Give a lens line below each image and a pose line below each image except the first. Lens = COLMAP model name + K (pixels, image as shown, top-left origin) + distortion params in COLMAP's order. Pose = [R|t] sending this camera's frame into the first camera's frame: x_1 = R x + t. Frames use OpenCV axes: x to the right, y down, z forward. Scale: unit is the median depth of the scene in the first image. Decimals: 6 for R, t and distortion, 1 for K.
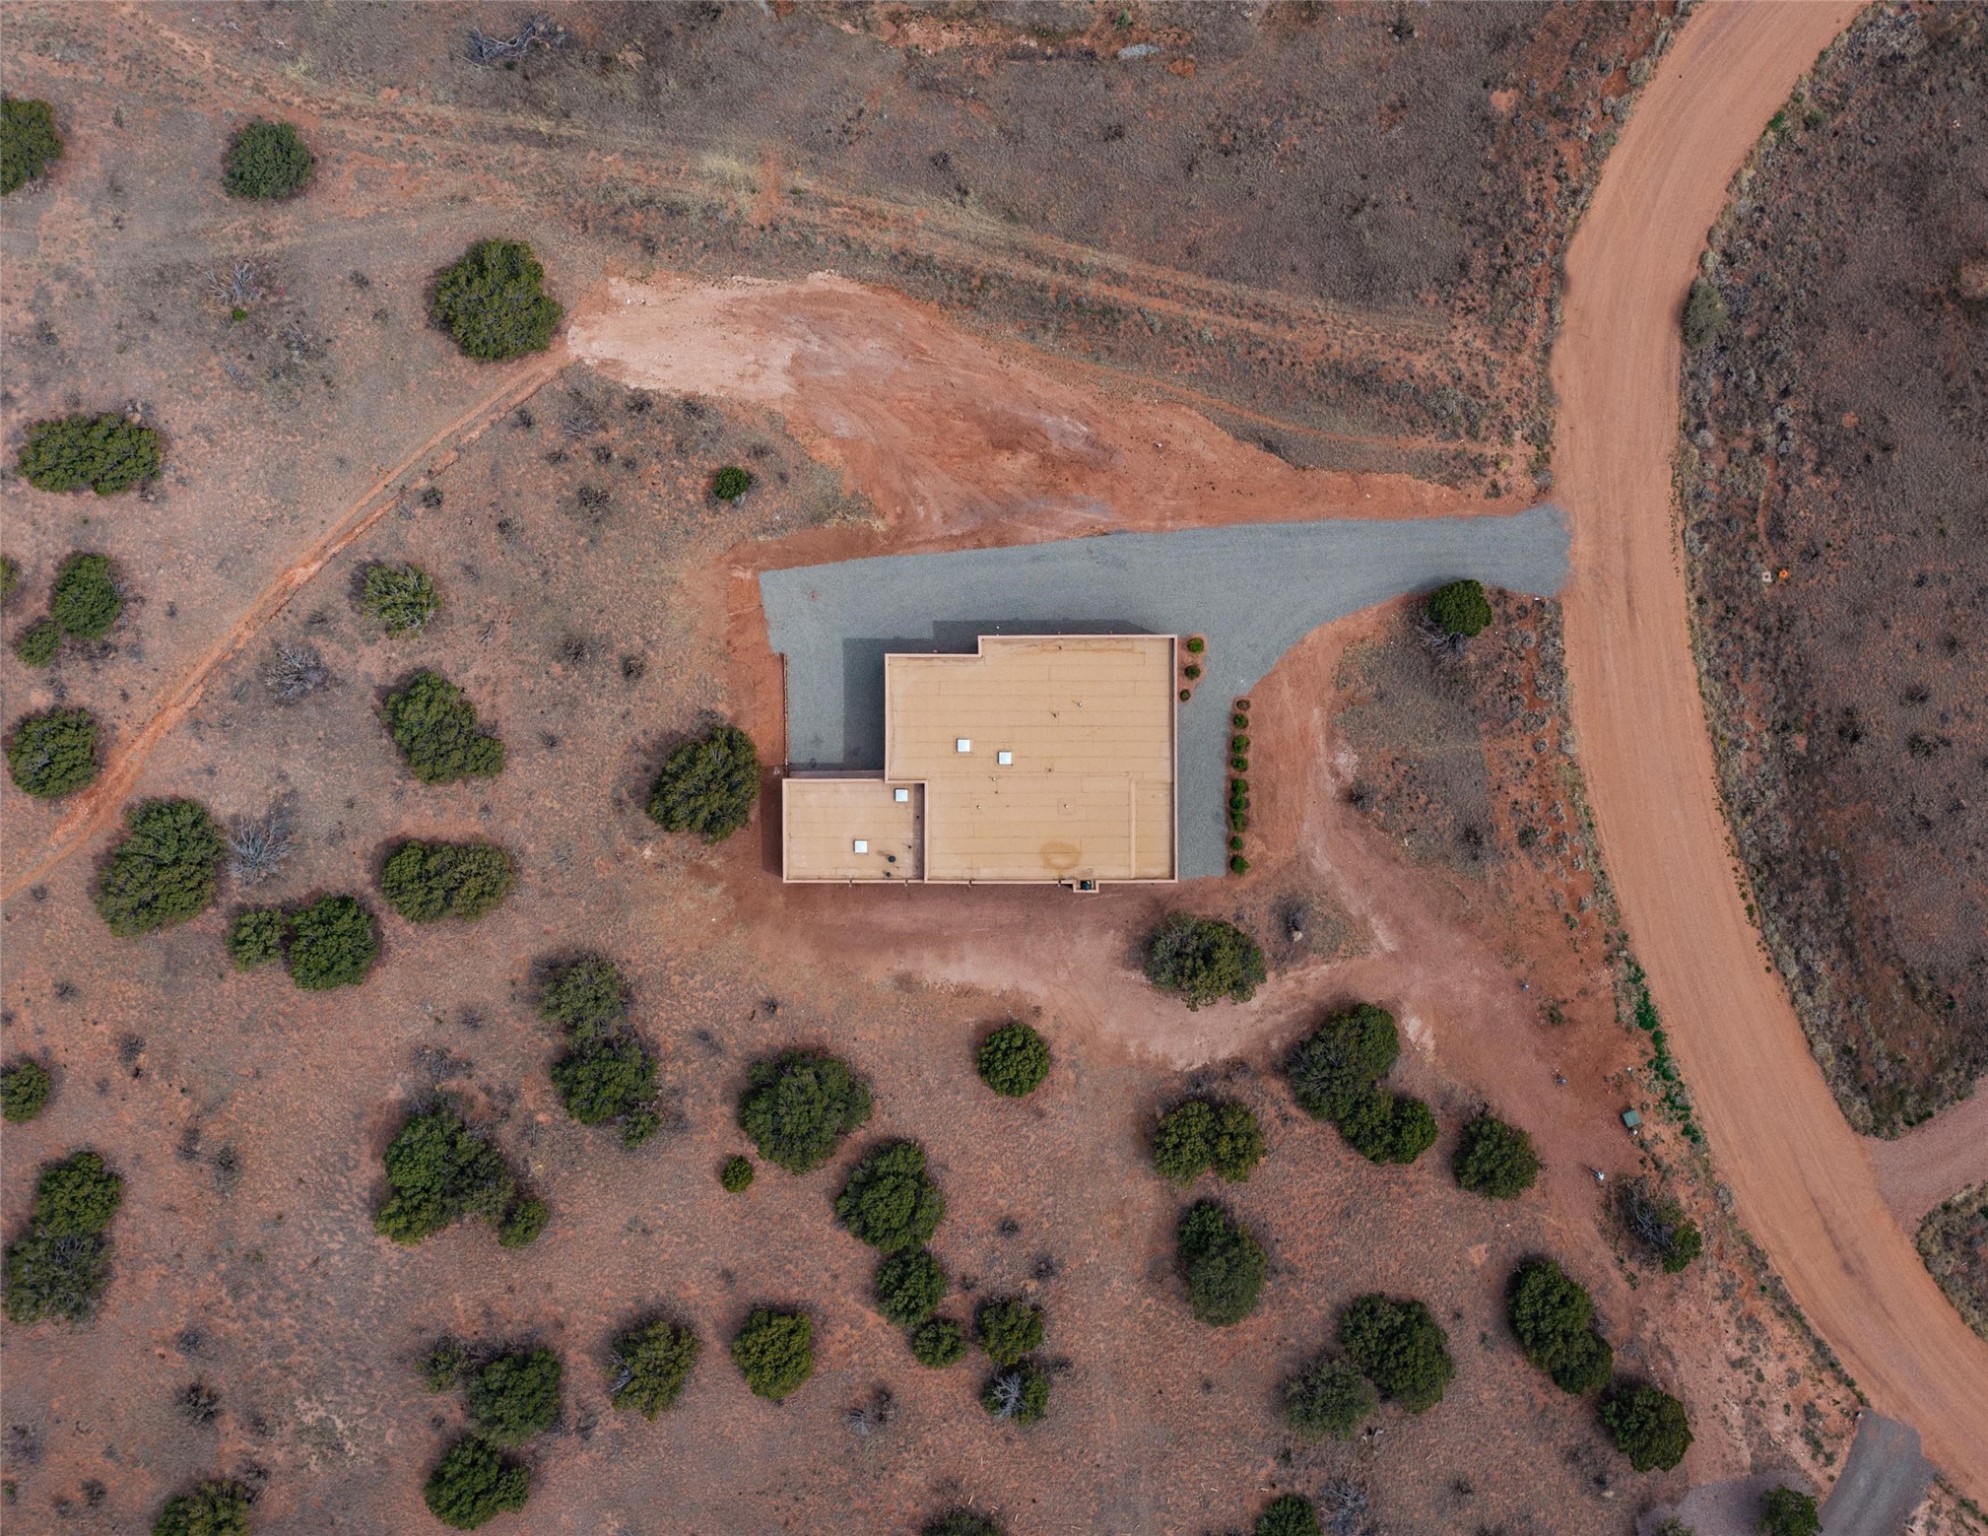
lens RADIAL K [[3383.9, 0, 1007.5], [0, 3383.9, 772.0], [0, 0, 1]] dist [0.023479, 0.000000]
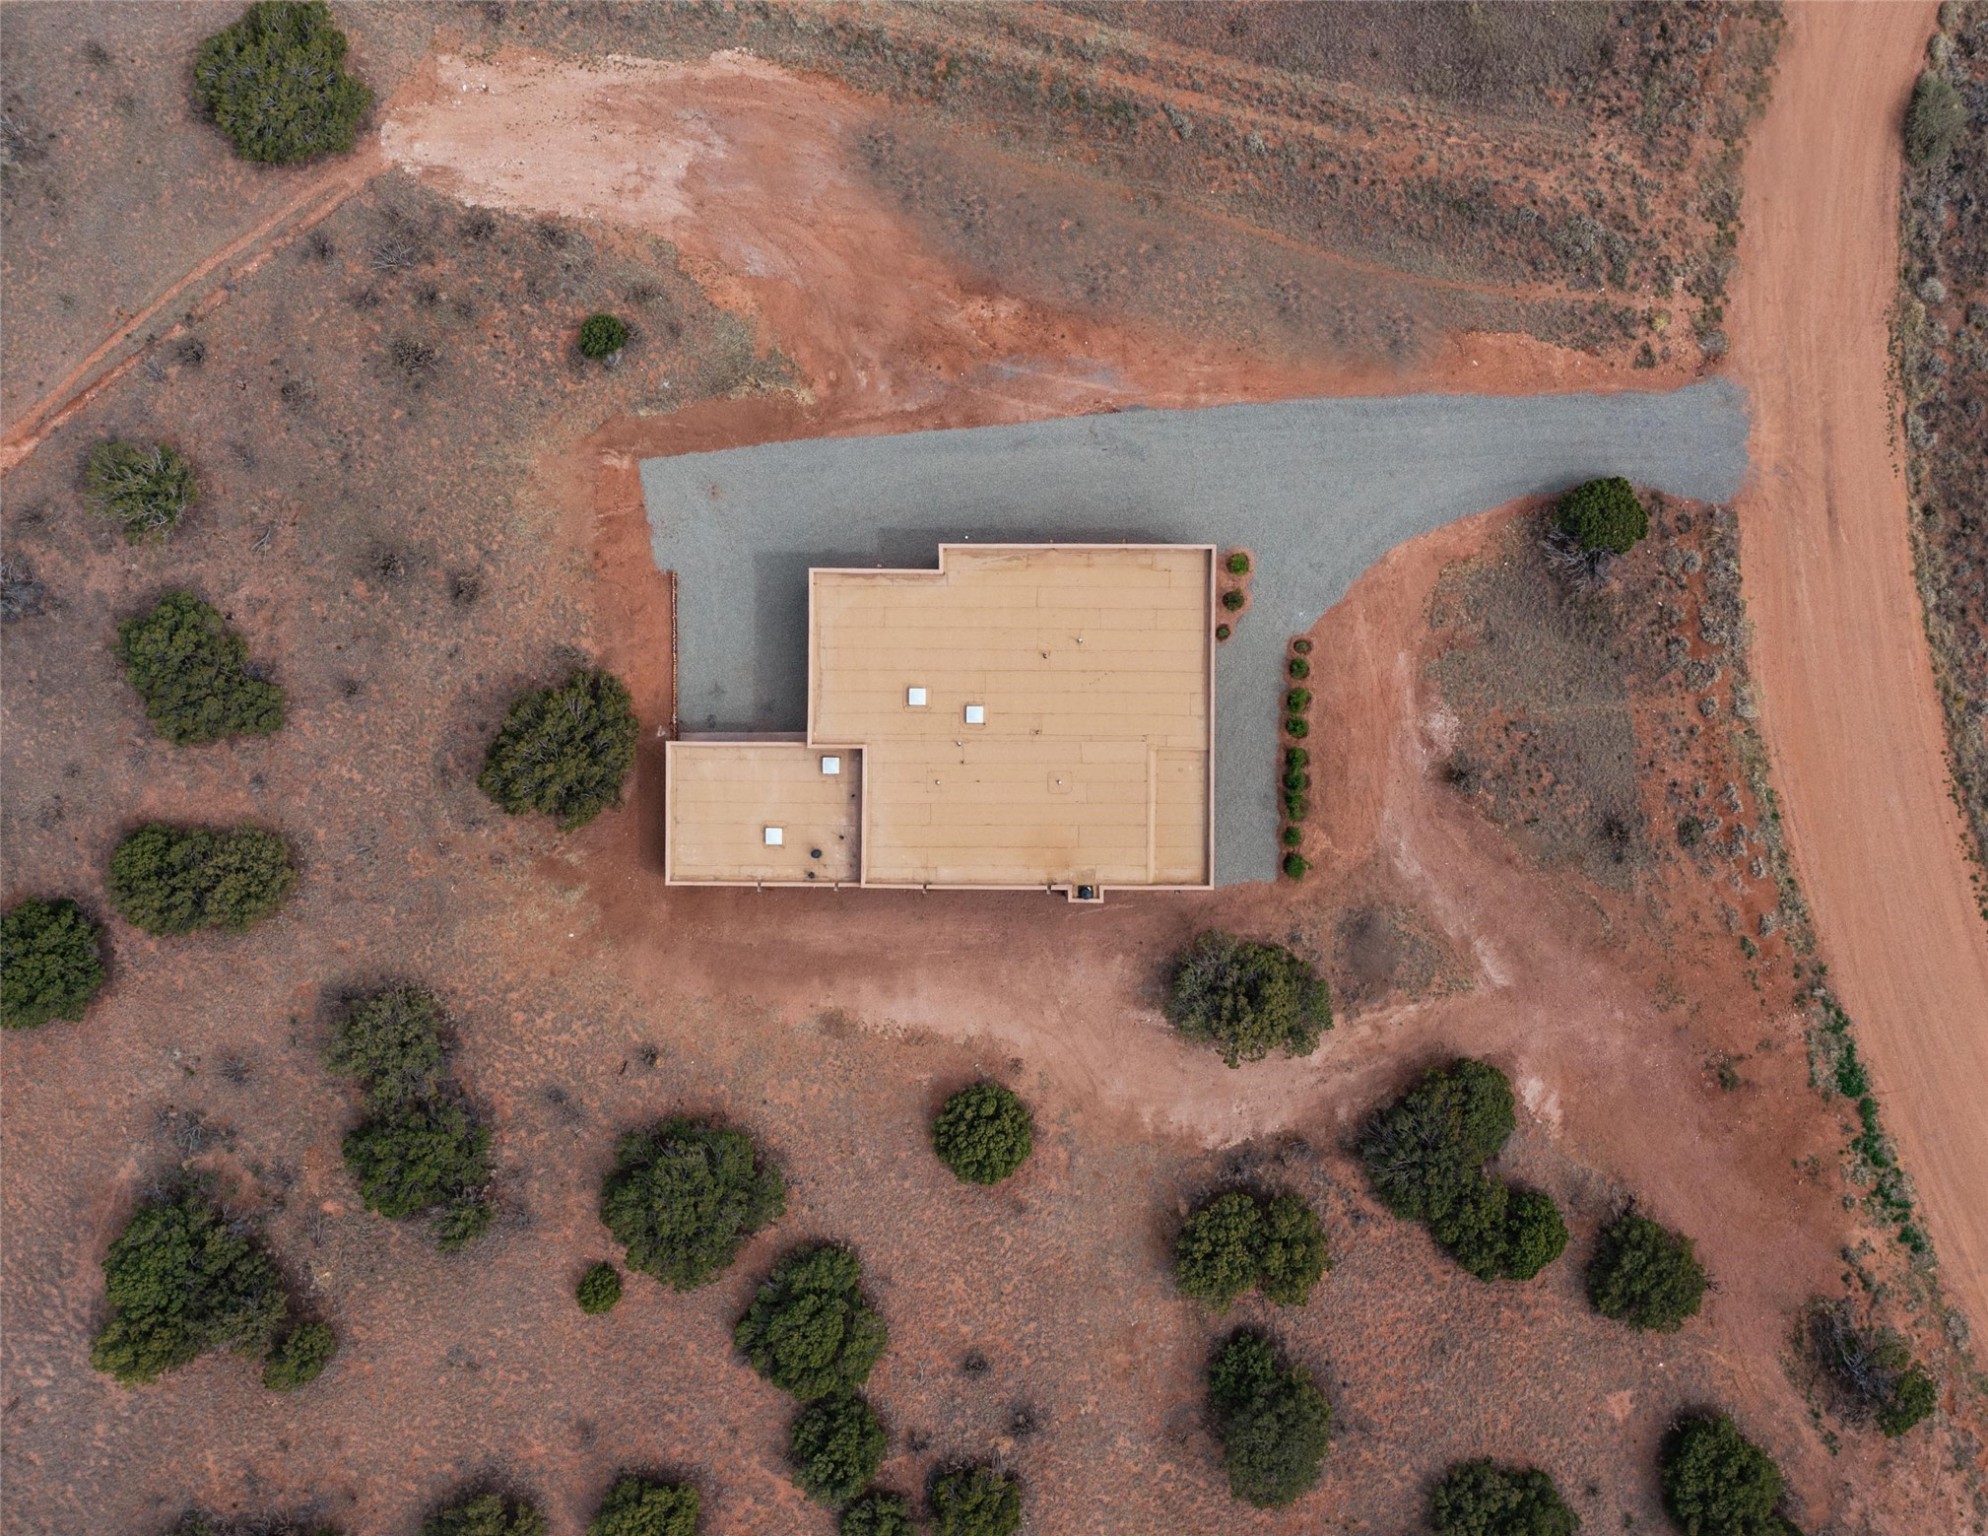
lens RADIAL K [[3383.9, 0, 979.4], [0, 3383.9, 767.1], [0, 0, 1]] dist [0.023479, 0.000000]
pose [[0.999962, 0.008670, 0.001134, -0.000447], [-0.008667, 0.999959, -0.002576, 0.008640], [-0.001156, 0.002566, 0.999996, 0.272282]]
